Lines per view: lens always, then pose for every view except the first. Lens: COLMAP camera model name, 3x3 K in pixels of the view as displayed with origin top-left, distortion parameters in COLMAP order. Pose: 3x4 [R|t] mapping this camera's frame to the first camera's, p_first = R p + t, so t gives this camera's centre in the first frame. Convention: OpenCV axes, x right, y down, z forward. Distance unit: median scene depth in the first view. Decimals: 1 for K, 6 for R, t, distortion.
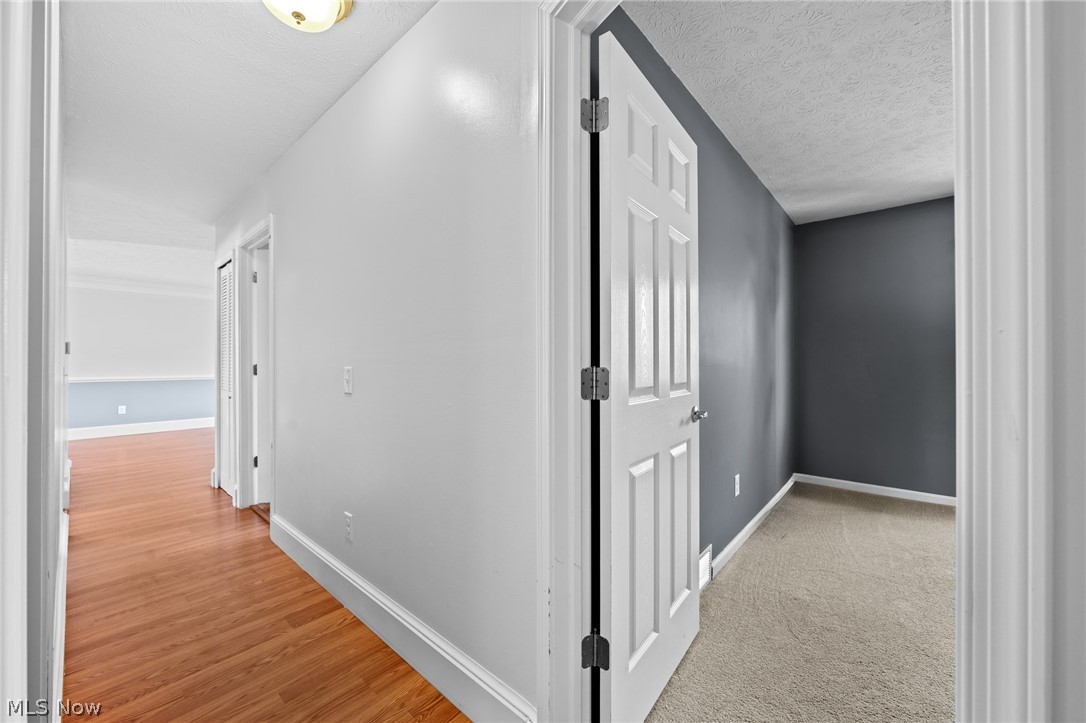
lens RADIAL K [[415.8, 0, 534.8], [0, 415.8, 362.0], [0, 0, 1]] dist [0.001239, -0.000027]
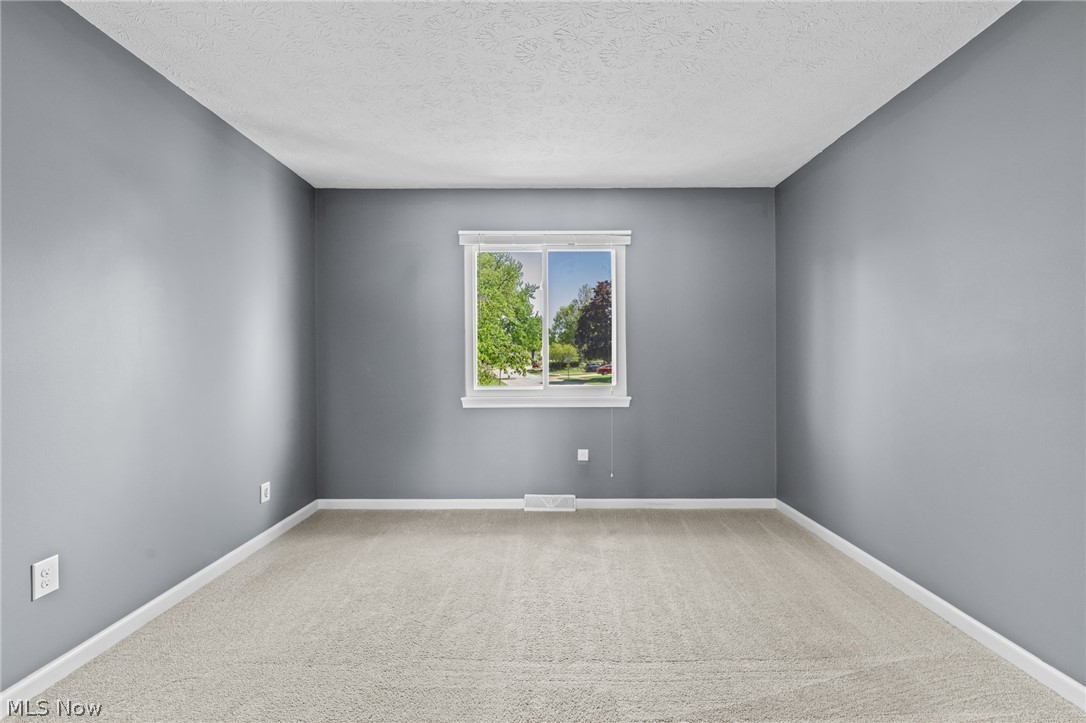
lens RADIAL K [[461.1, 0, 543.8], [0, 461.1, 357.8], [0, 0, 1]] dist [0.005432, -0.000137]
pose [[0.747138, 0.010762, 0.664582, 0.545859], [-0.007304, 0.999941, -0.007981, -0.000846], [-0.664629, 0.001108, 0.747173, 0.071124]]
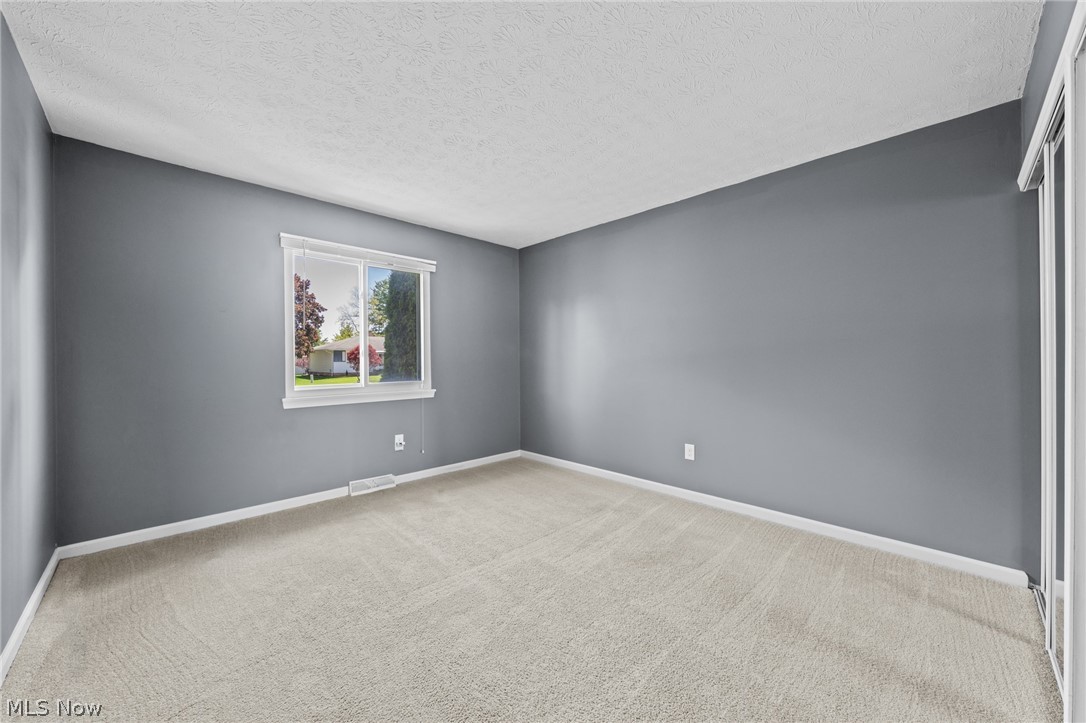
lens RADIAL K [[399.9, 0, 553.7], [0, 399.9, 362.9], [0, 0, 1]] dist [0.008500, -0.001346]
pose [[0.061324, 0.003659, 0.998111, 0.136187], [0.003844, 0.999985, -0.003902, 0.007611], [-0.998111, 0.004076, 0.061309, 0.372301]]
